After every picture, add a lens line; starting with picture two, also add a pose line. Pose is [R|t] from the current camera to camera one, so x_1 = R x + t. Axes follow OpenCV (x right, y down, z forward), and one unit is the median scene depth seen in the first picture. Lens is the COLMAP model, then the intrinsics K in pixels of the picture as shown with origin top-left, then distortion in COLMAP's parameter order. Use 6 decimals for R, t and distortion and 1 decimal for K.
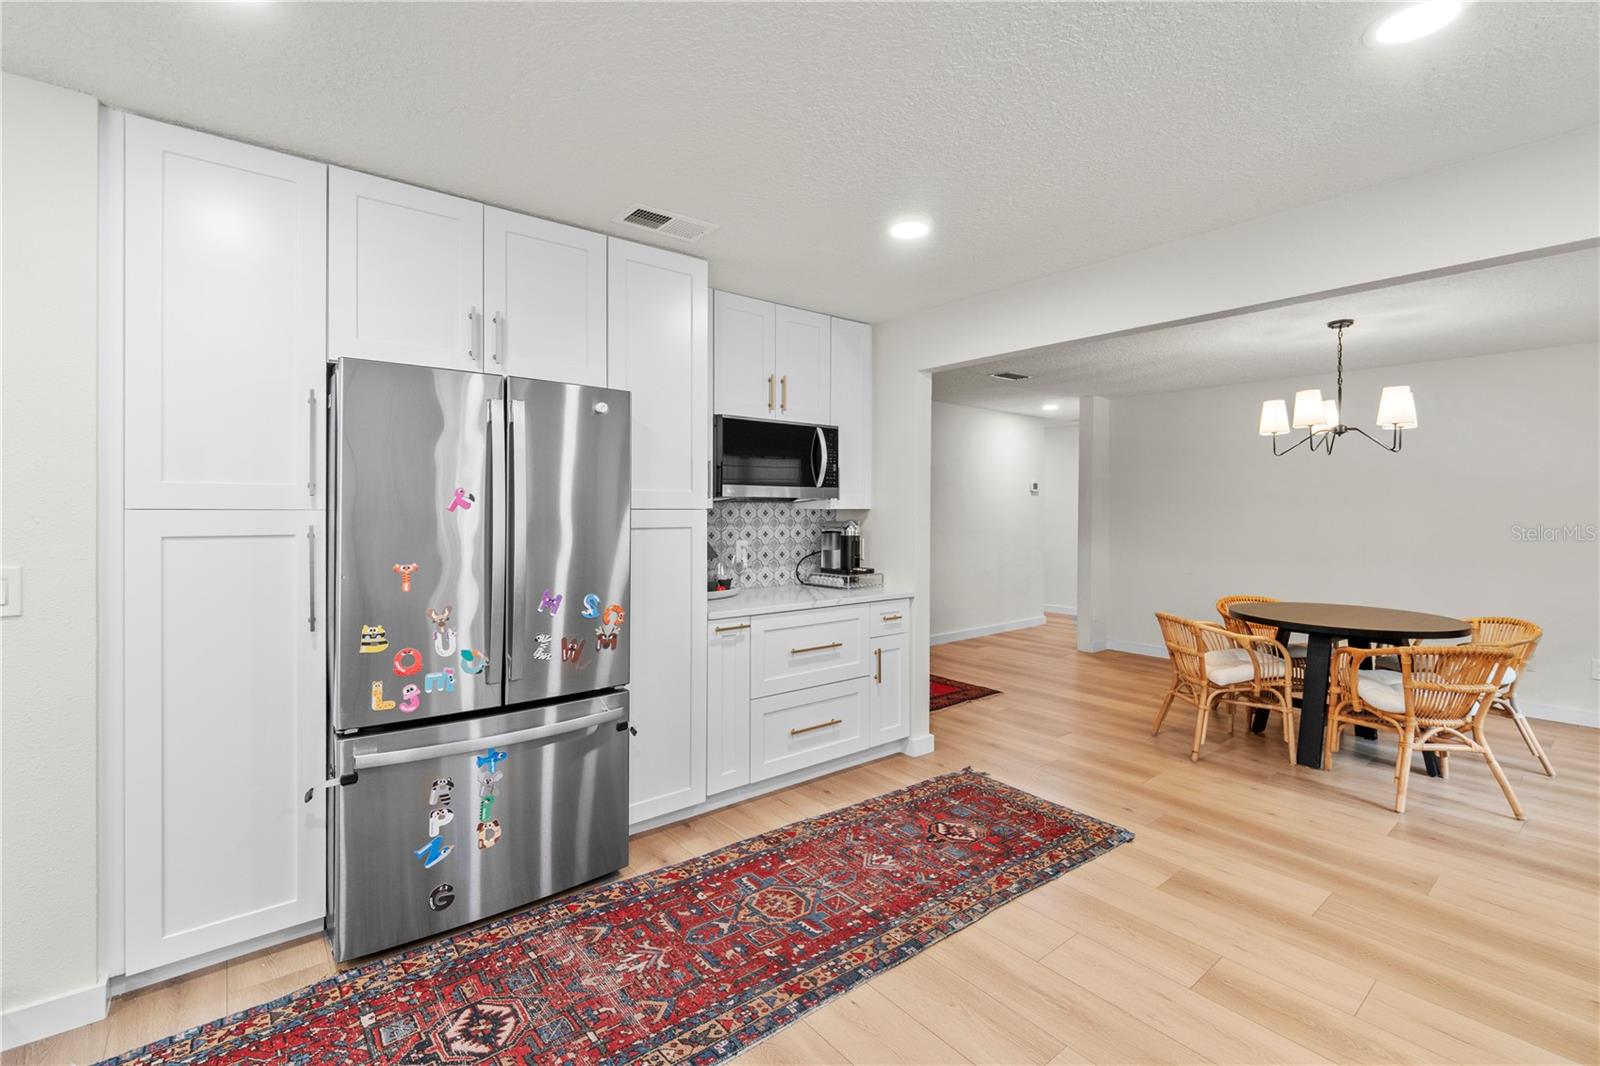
lens RADIAL K [[704.2, 0, 786.0], [0, 704.2, 512.7], [0, 0, 1]] dist [-0.006487, -0.000519]
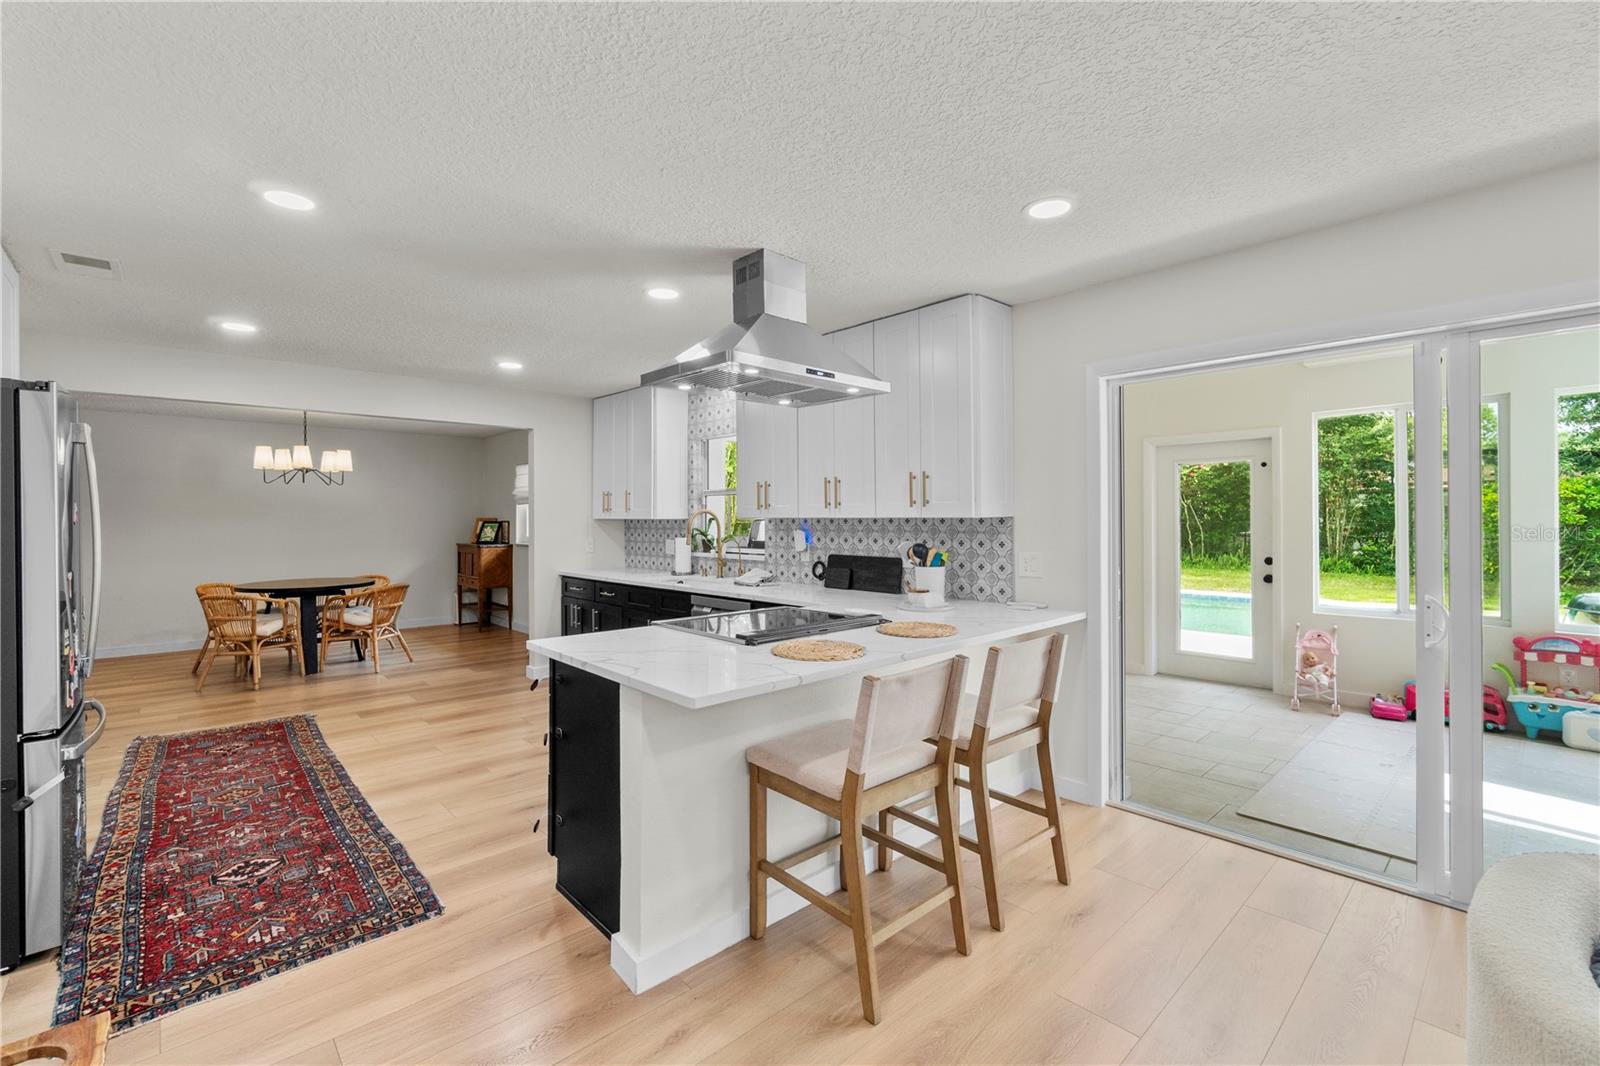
lens RADIAL K [[689.3, 0, 798.0], [0, 689.3, 516.6], [0, 0, 1]] dist [-0.001092, 0.000020]
pose [[-0.073072, -0.003523, 0.997320, -1.153798], [0.008968, 0.999951, 0.004189, -0.007201], [-0.997286, 0.009250, -0.073037, -0.039088]]
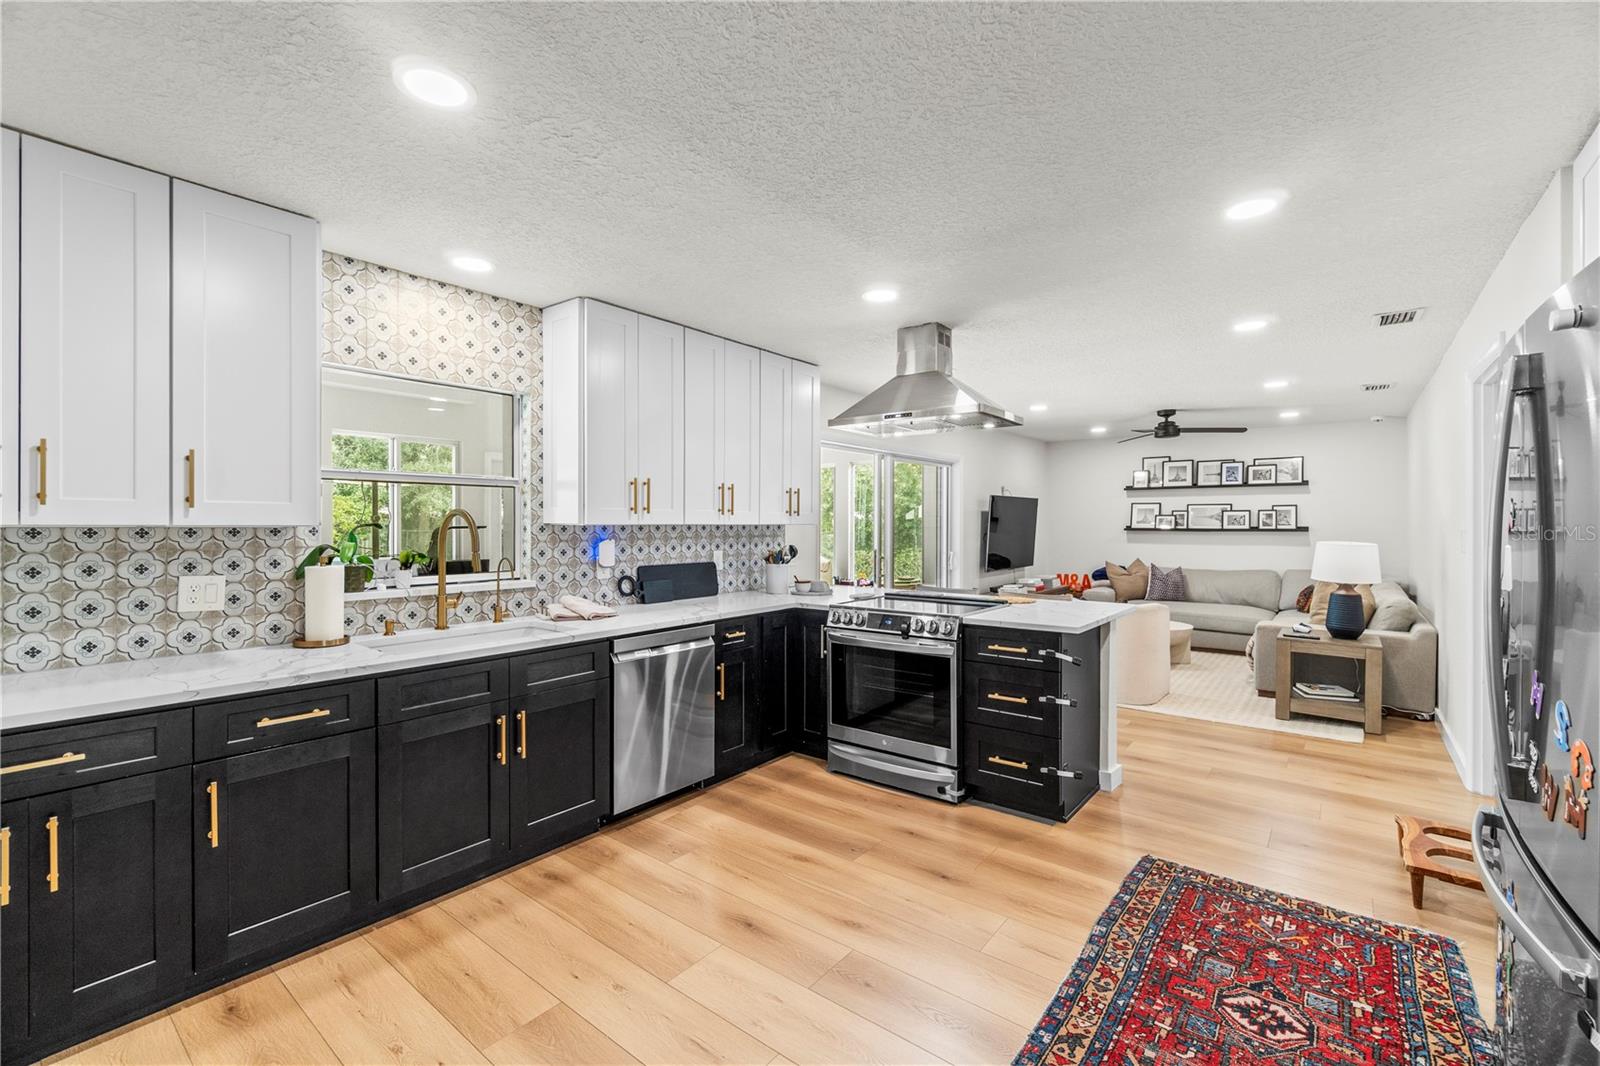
lens RADIAL K [[687.9, 0, 794.4], [0, 687.9, 528.4], [0, 0, 1]] dist [-0.000409, -0.000186]
pose [[-0.975458, -0.005145, -0.220126, 0.285016], [-0.007492, 0.999924, 0.009830, -0.005129], [0.220058, 0.011238, -0.975422, 1.076423]]
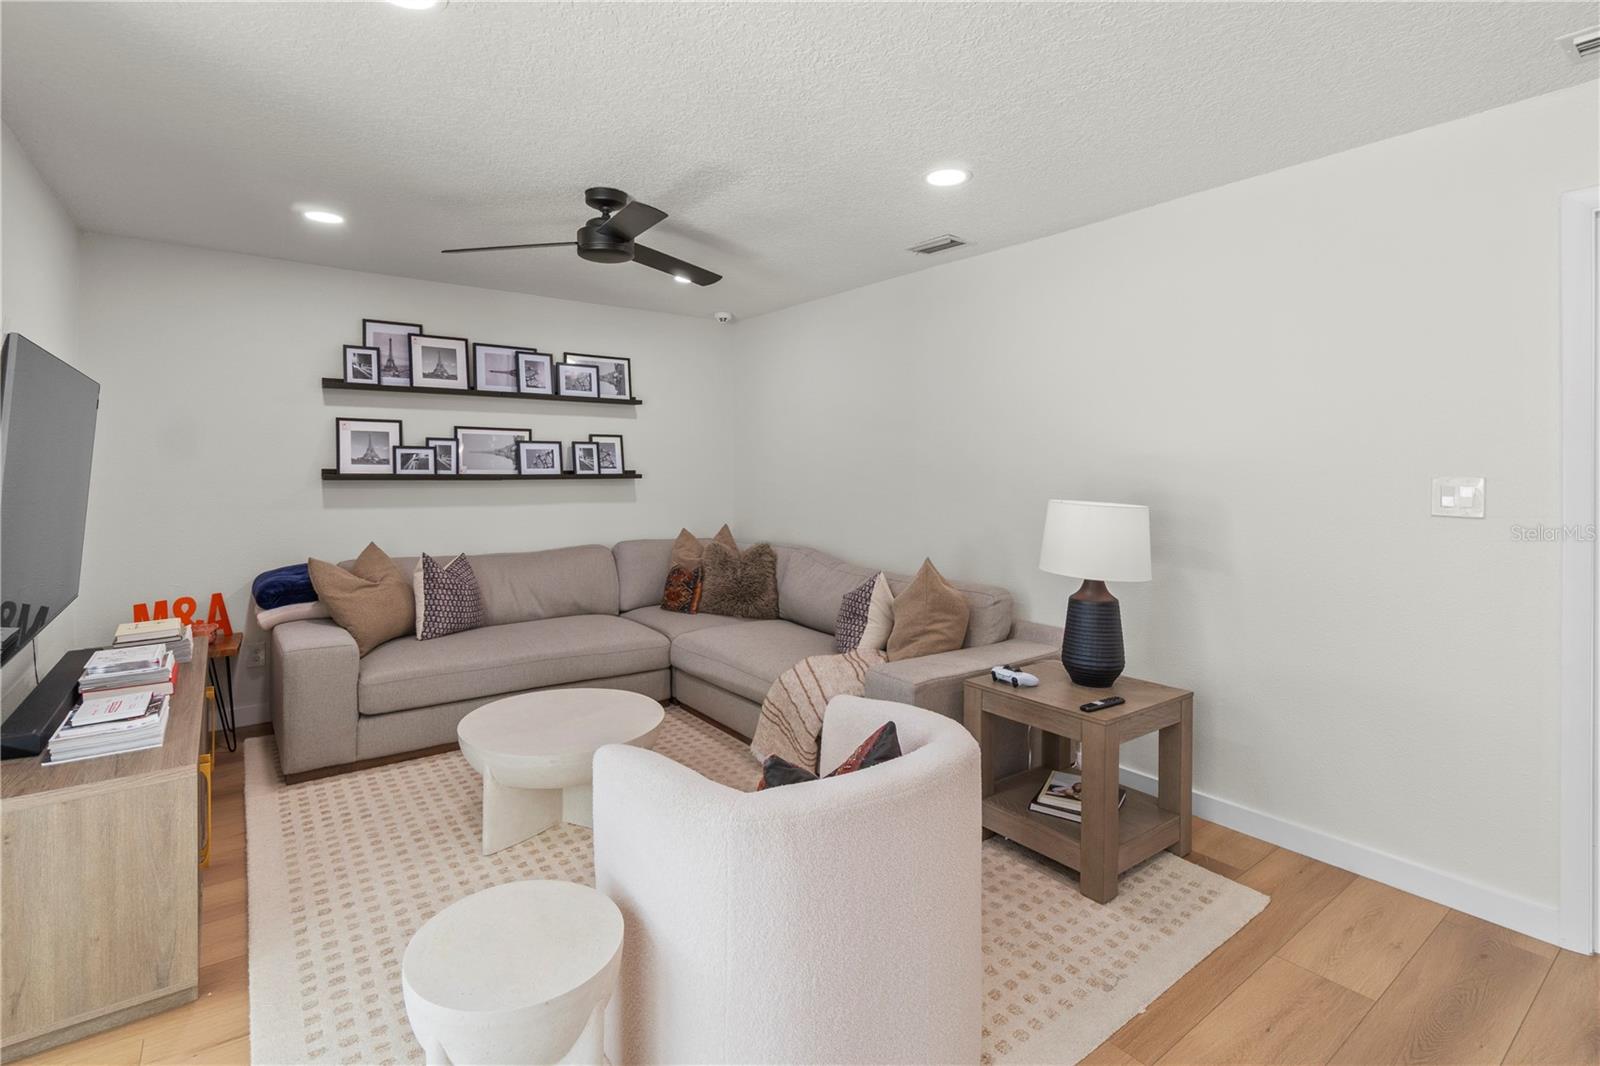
lens RADIAL K [[751.7, 0, 788.7], [0, 751.7, 467.3], [0, 0, 1]] dist [-0.000850, -0.000005]
pose [[-0.039310, -0.005911, -0.999210, -0.351094], [-0.009617, 0.999938, -0.005537, -0.002201], [0.999181, 0.009391, -0.039364, -0.478661]]
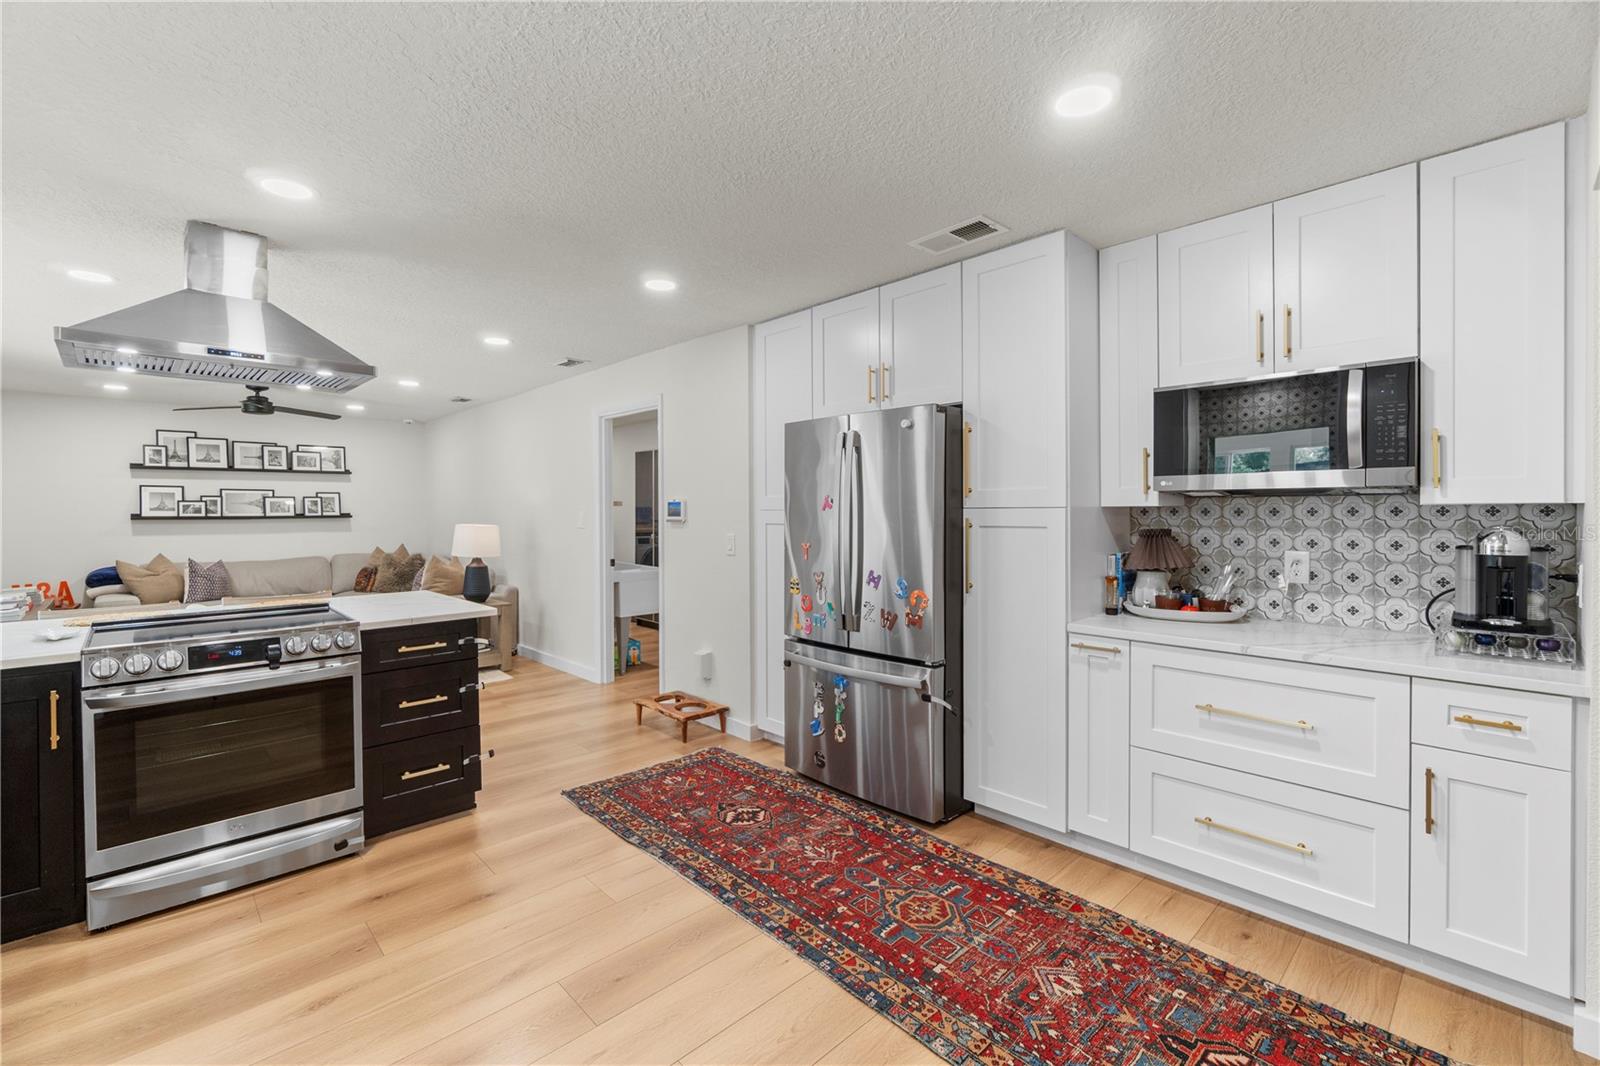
lens RADIAL K [[689.3, 0, 798.0], [0, 689.3, 516.6], [0, 0, 1]] dist [-0.001092, 0.000020]
pose [[0.085062, 0.003192, -0.996371, 0.717346], [0.000092, 0.999995, 0.003212, 0.003455], [0.996376, -0.000365, 0.085061, 0.573356]]
